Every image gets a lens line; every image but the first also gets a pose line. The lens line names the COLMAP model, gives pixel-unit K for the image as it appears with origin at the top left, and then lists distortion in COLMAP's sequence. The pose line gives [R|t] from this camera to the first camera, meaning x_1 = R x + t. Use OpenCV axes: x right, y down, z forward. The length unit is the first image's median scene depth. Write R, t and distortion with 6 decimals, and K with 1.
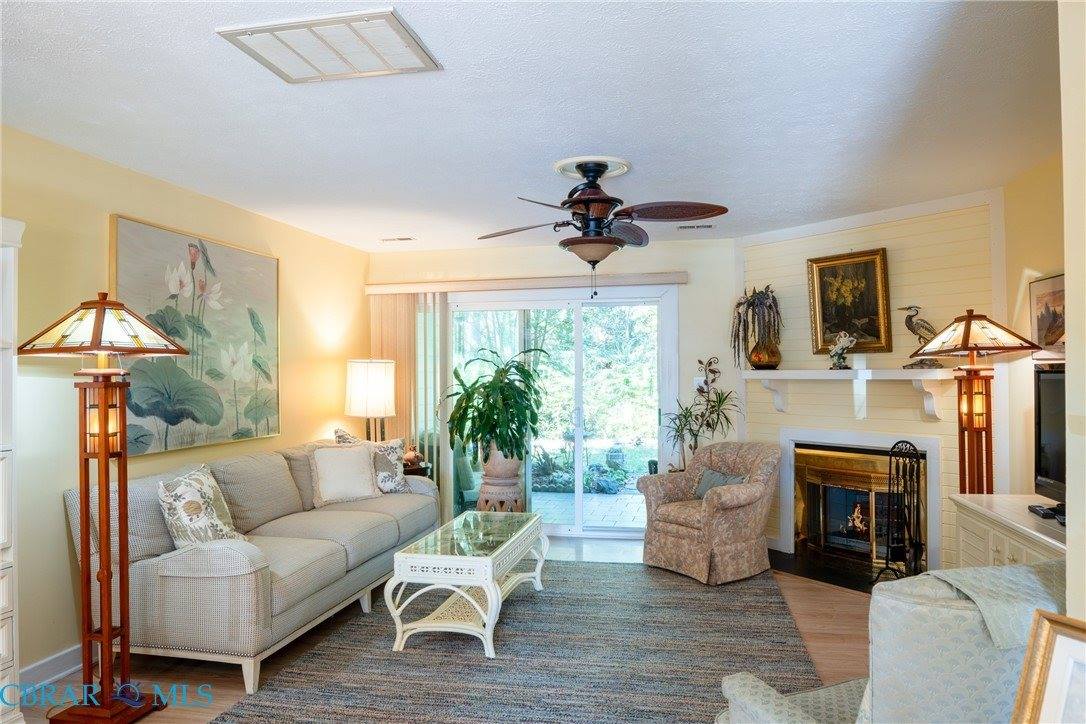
lens RADIAL K [[775.4, 0, 537.1], [0, 775.4, 361.3], [0, 0, 1]] dist [-0.071728, 0.035590]
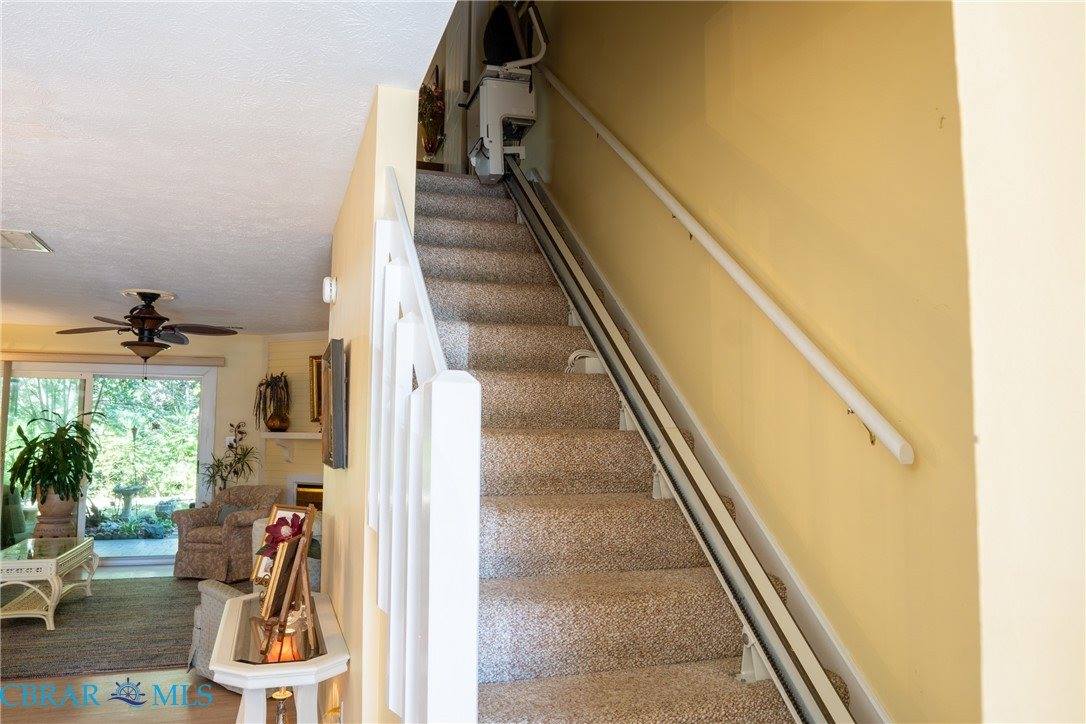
lens RADIAL K [[775.4, 0, 544.5], [0, 775.4, 358.0], [0, 0, 1]] dist [-0.071728, 0.035590]
pose [[0.854810, 0.061862, 0.515240, -0.019085], [-0.017816, 0.995782, -0.090000, -0.005766], [-0.518634, 0.067753, 0.852307, -0.458684]]
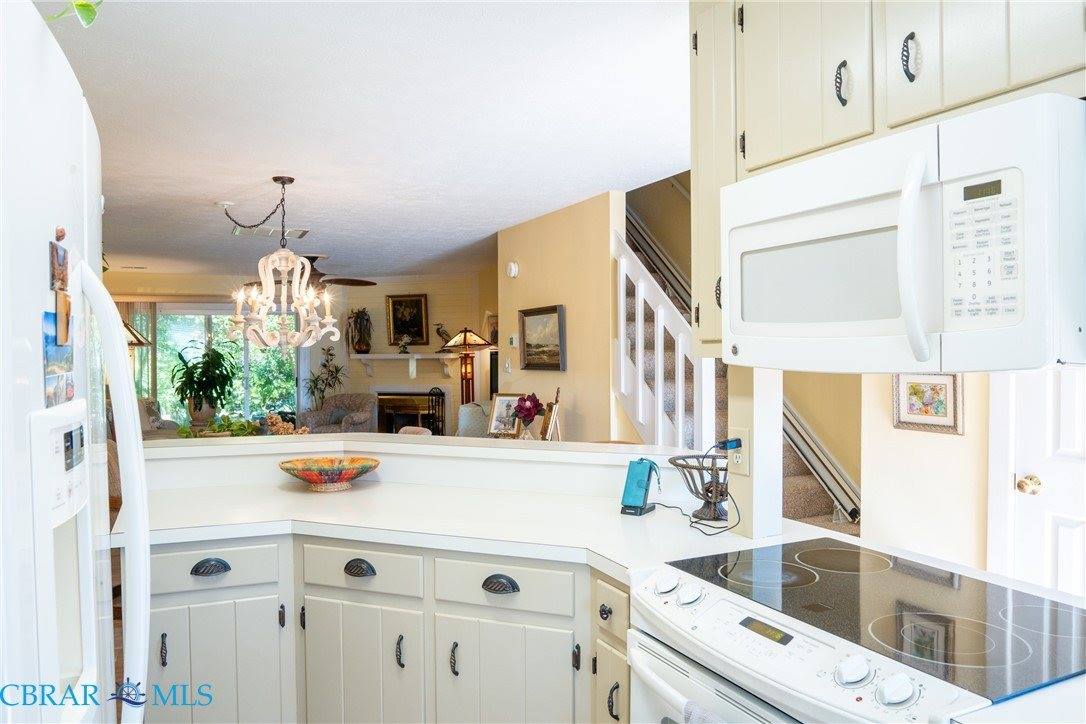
lens RADIAL K [[775.4, 0, 540.9], [0, 775.4, 361.3], [0, 0, 1]] dist [-0.071728, 0.035590]
pose [[0.796018, -0.003611, 0.605262, -0.485854], [-0.007314, 0.999852, 0.015584, -0.003015], [-0.605229, -0.016832, 0.795873, -0.731050]]
